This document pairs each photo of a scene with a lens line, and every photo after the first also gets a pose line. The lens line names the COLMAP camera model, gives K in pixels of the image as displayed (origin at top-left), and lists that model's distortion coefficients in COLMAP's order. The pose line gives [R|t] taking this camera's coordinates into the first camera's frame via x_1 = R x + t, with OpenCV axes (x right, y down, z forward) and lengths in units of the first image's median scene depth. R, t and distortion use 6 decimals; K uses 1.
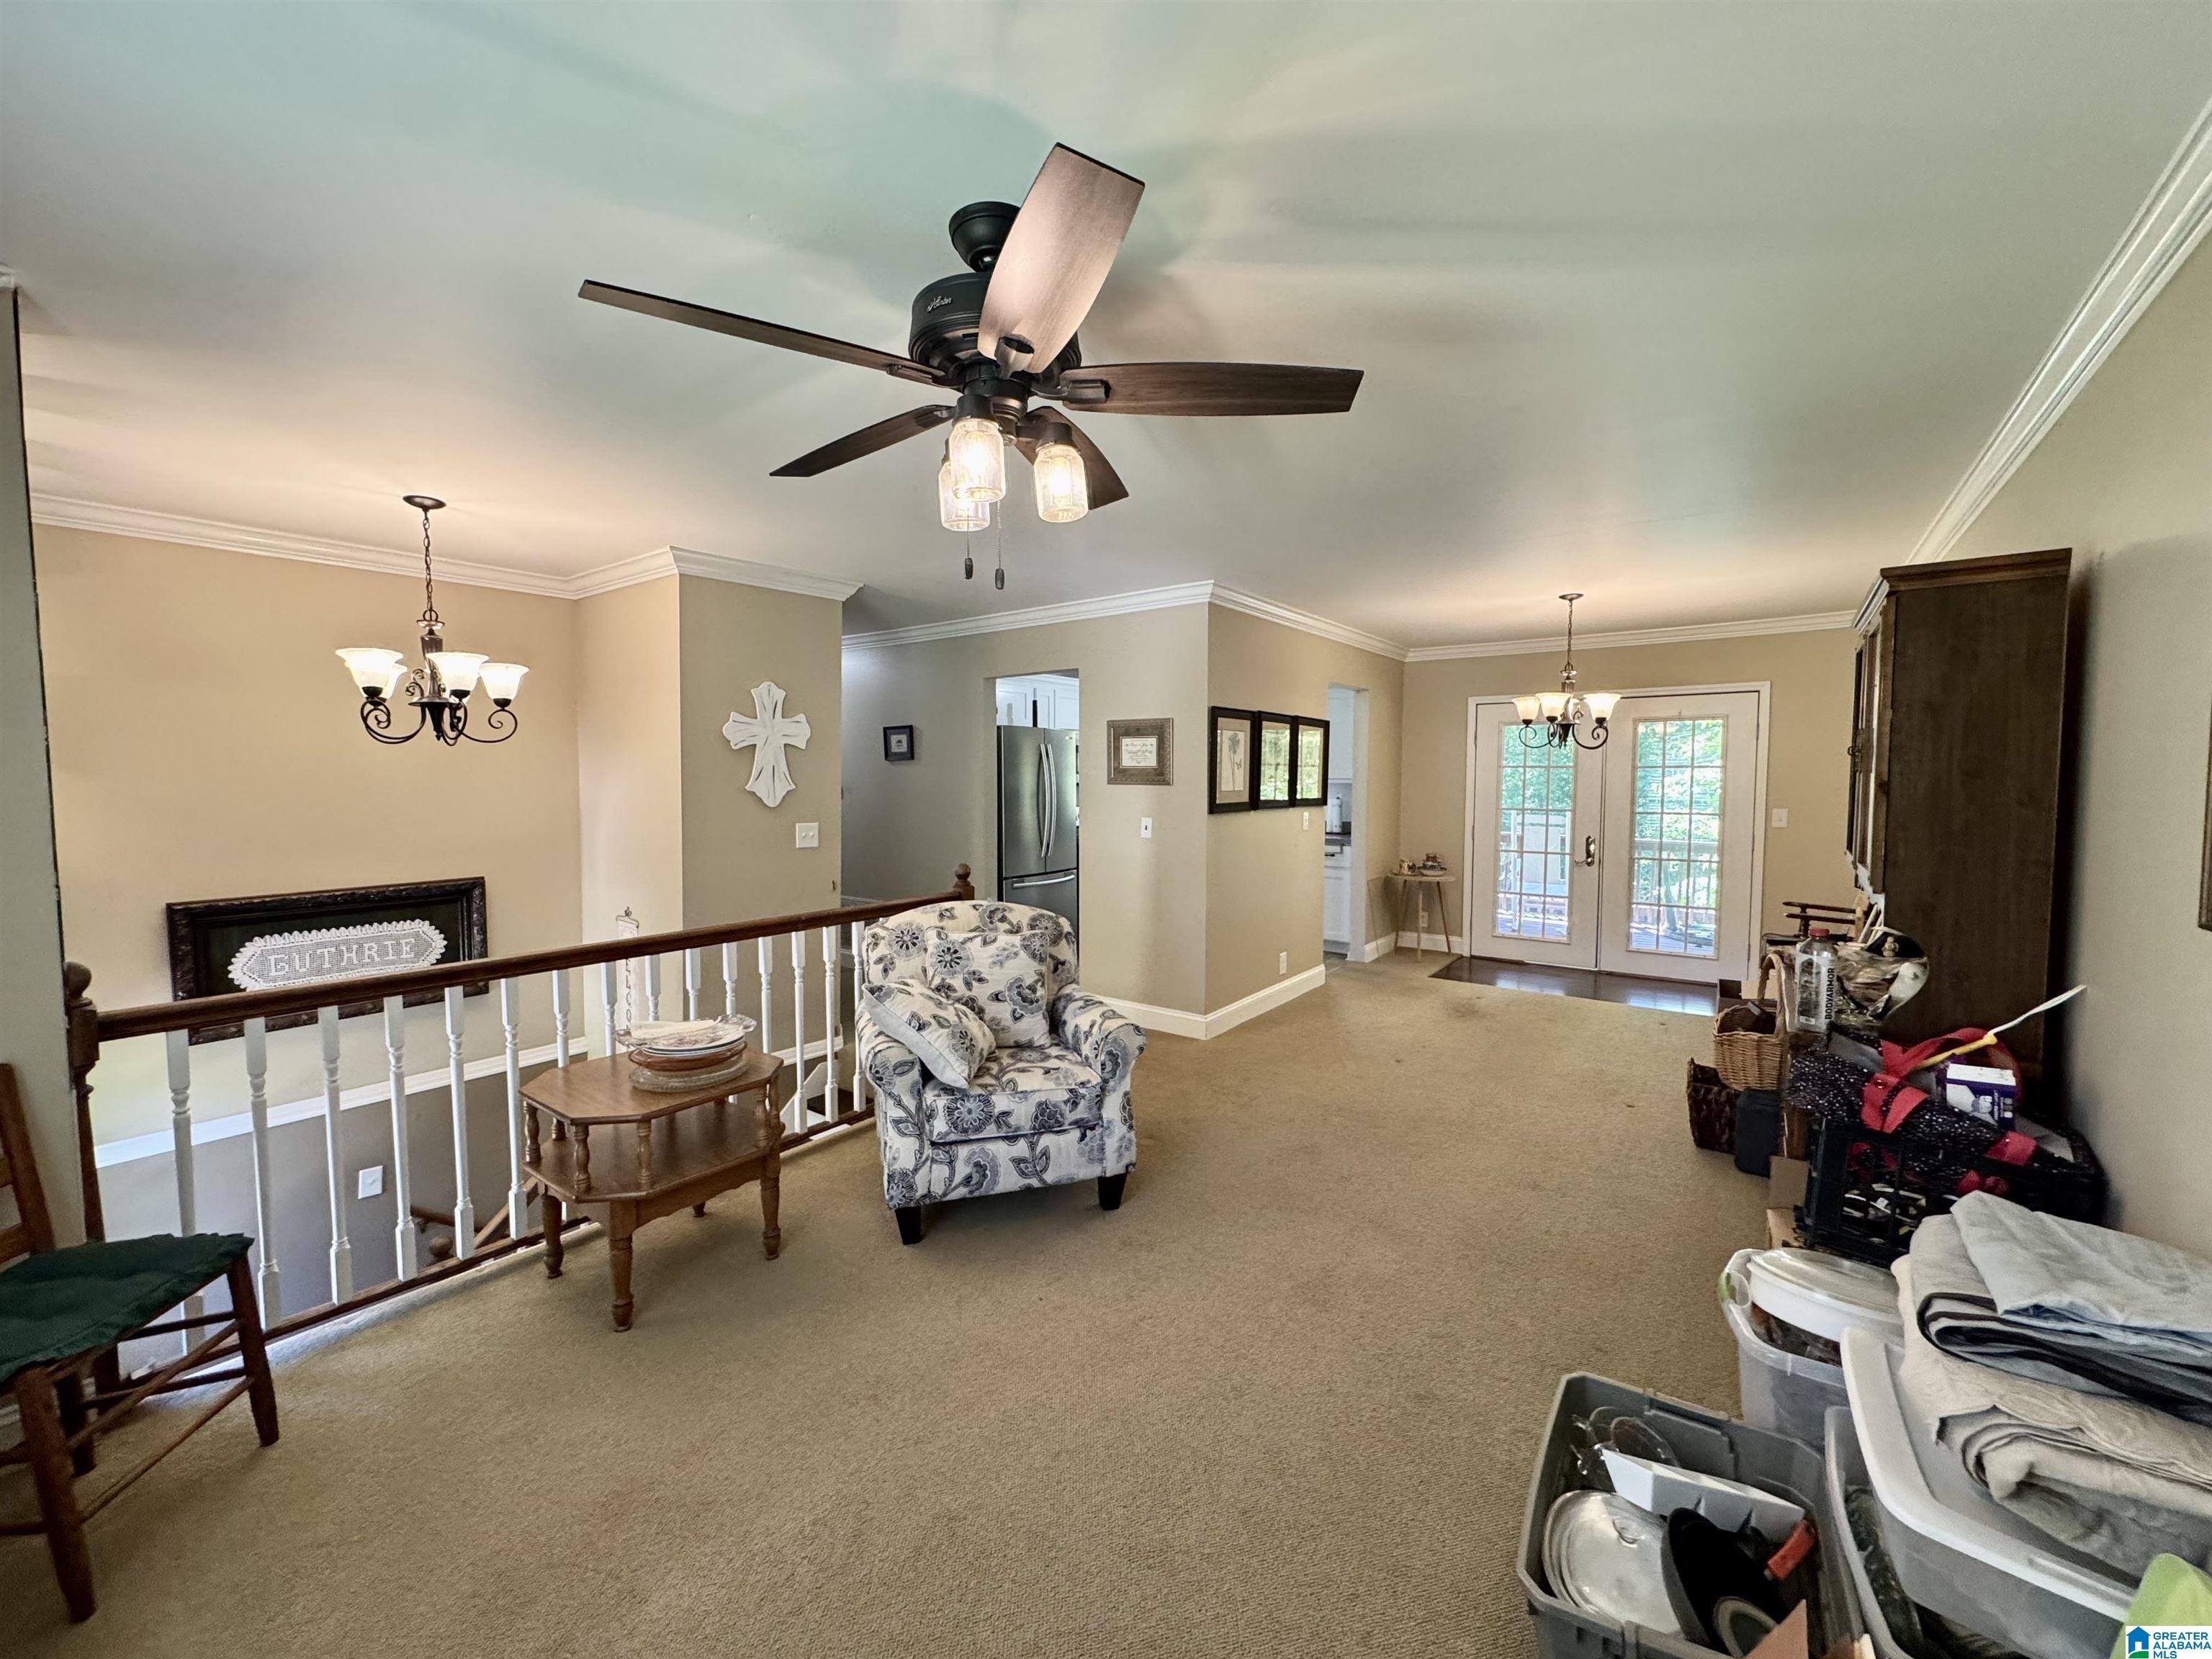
lens RADIAL K [[882.3, 0, 1107.6], [0, 882.3, 834.2], [0, 0, 1]] dist [-0.003090, 0.000372]
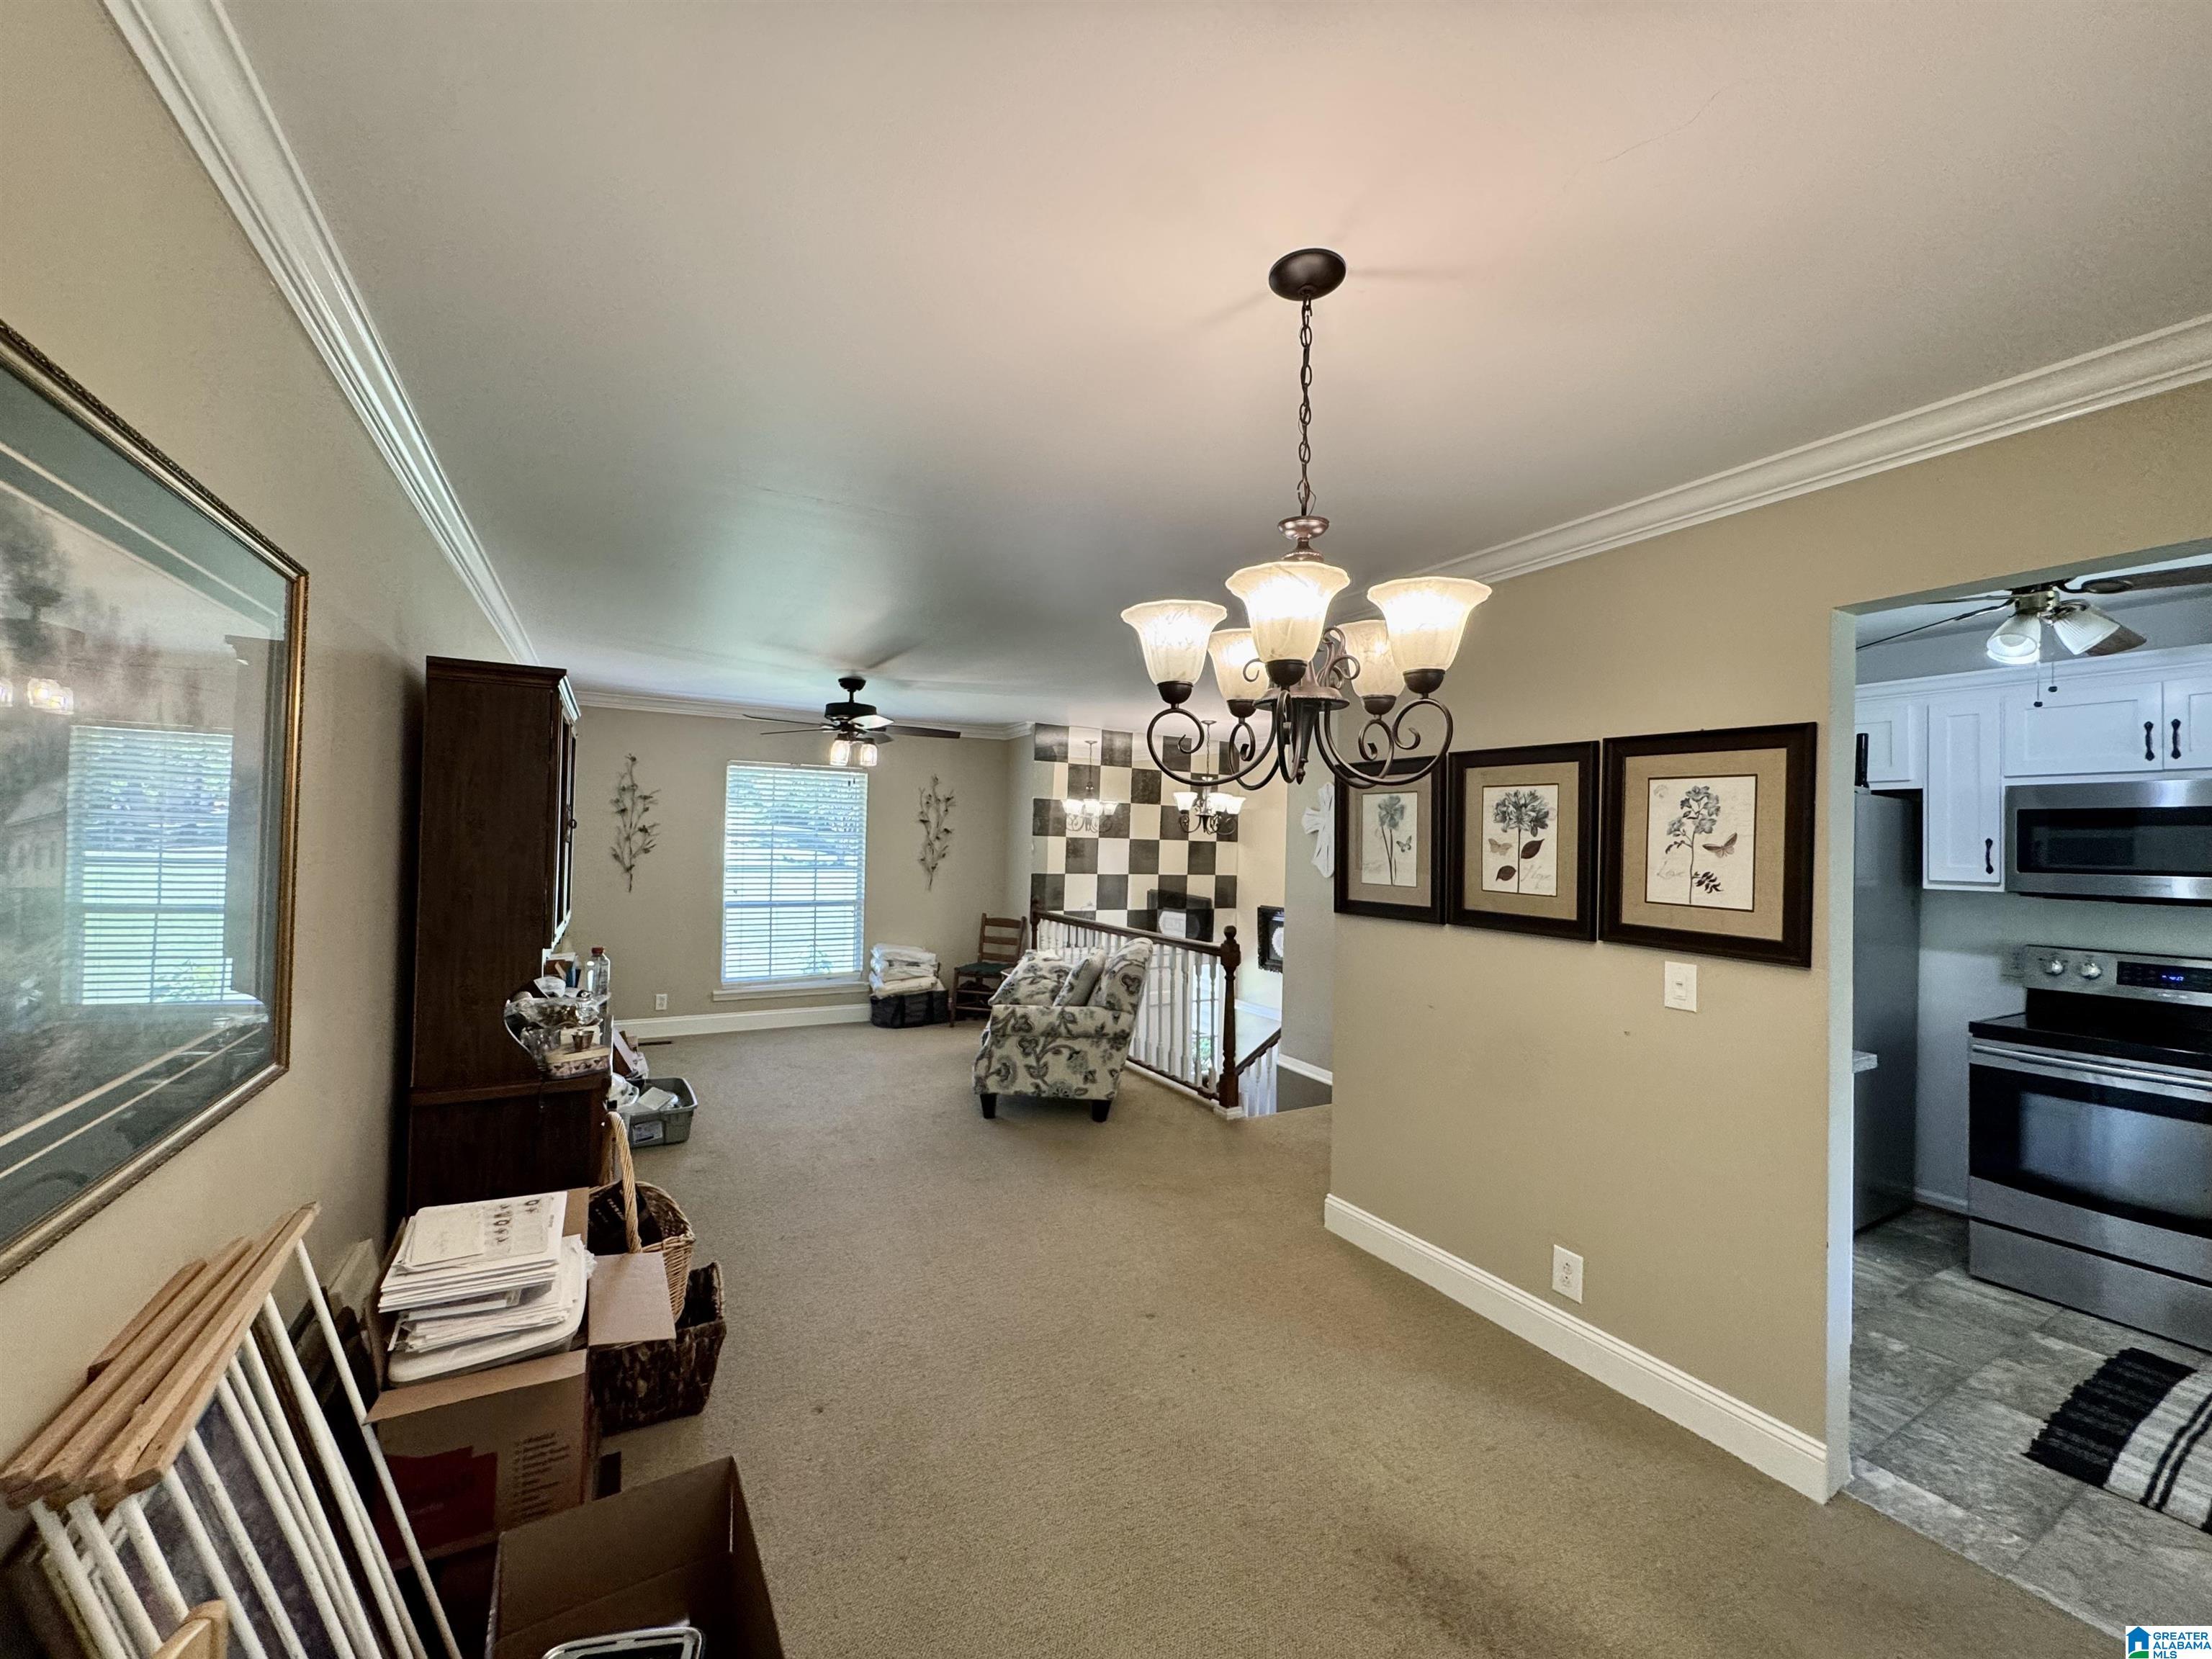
lens RADIAL K [[882.3, 0, 1106.0], [0, 882.3, 830.5], [0, 0, 1]] dist [-0.003090, 0.000372]
pose [[-0.412098, -0.018910, -0.910943, 0.811584], [-0.082819, 0.996423, 0.016782, -0.082112], [0.907368, 0.082359, -0.412190, 1.062671]]
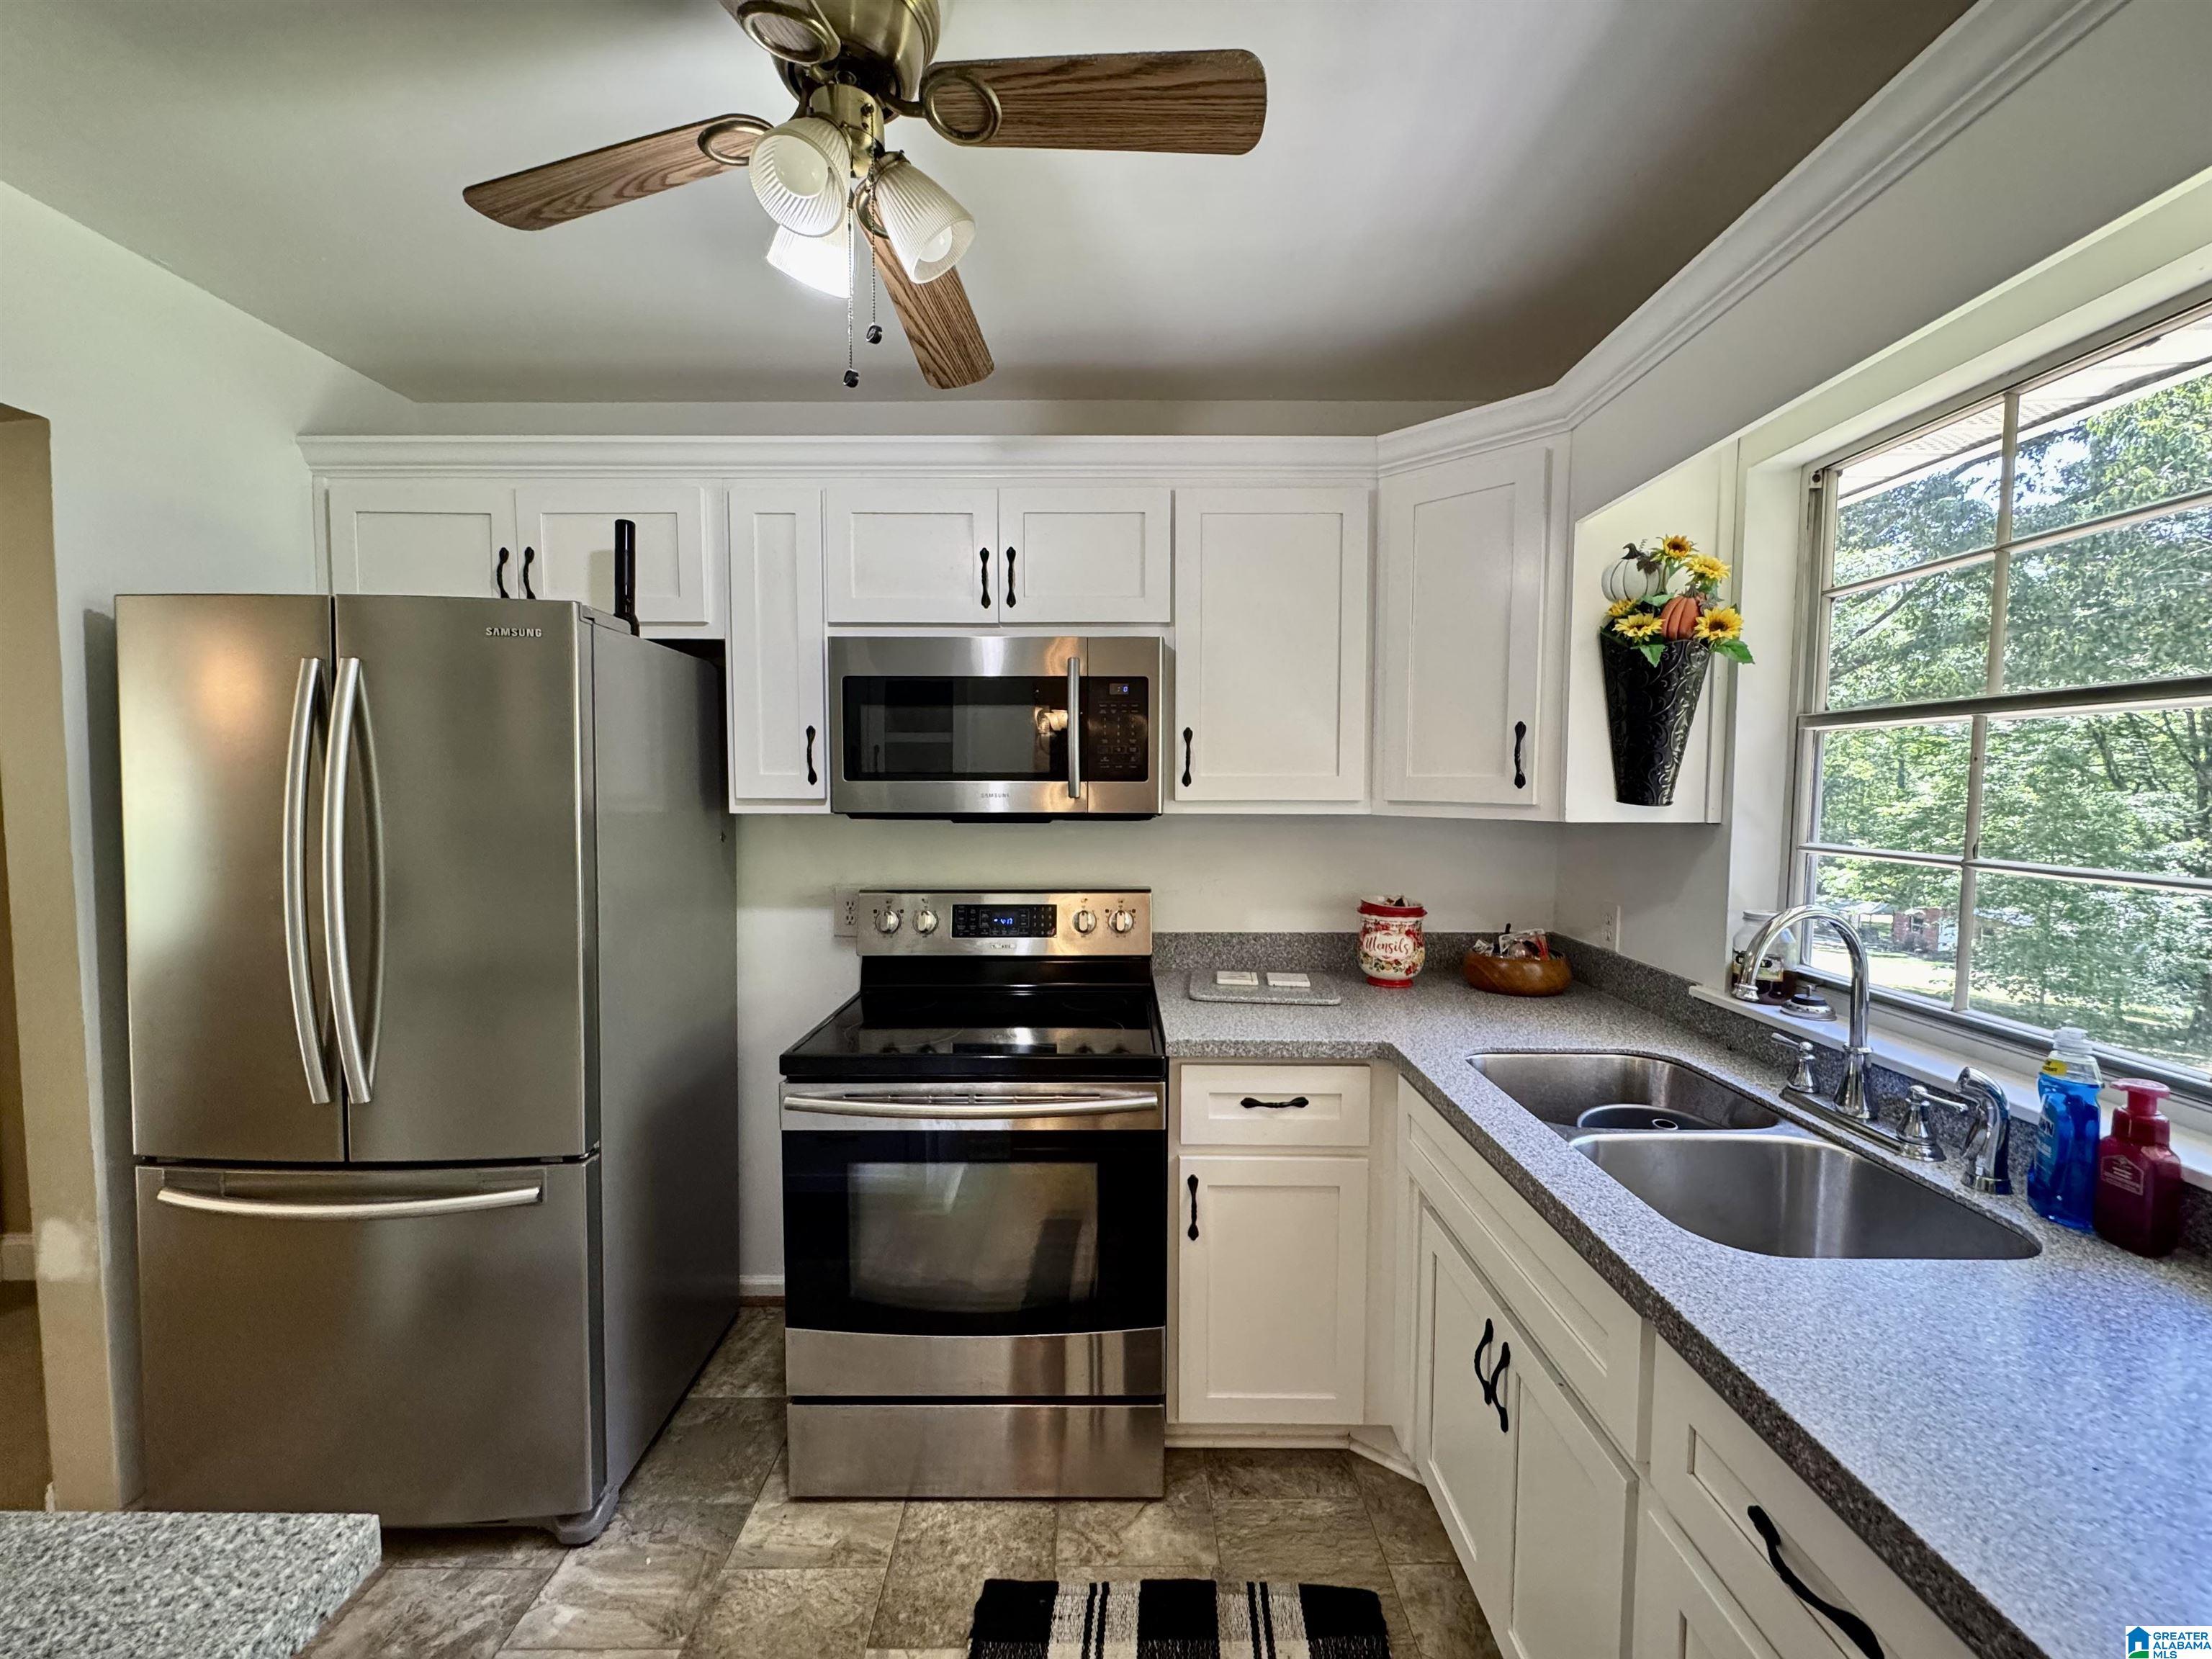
lens RADIAL K [[882.3, 0, 1106.4], [0, 882.3, 828.7], [0, 0, 1]] dist [-0.003090, 0.000372]
pose [[0.591564, 0.046386, -0.804923, 0.325719], [-0.061366, 0.998038, 0.012415, -0.086687], [0.803919, 0.042050, 0.593250, 1.271057]]
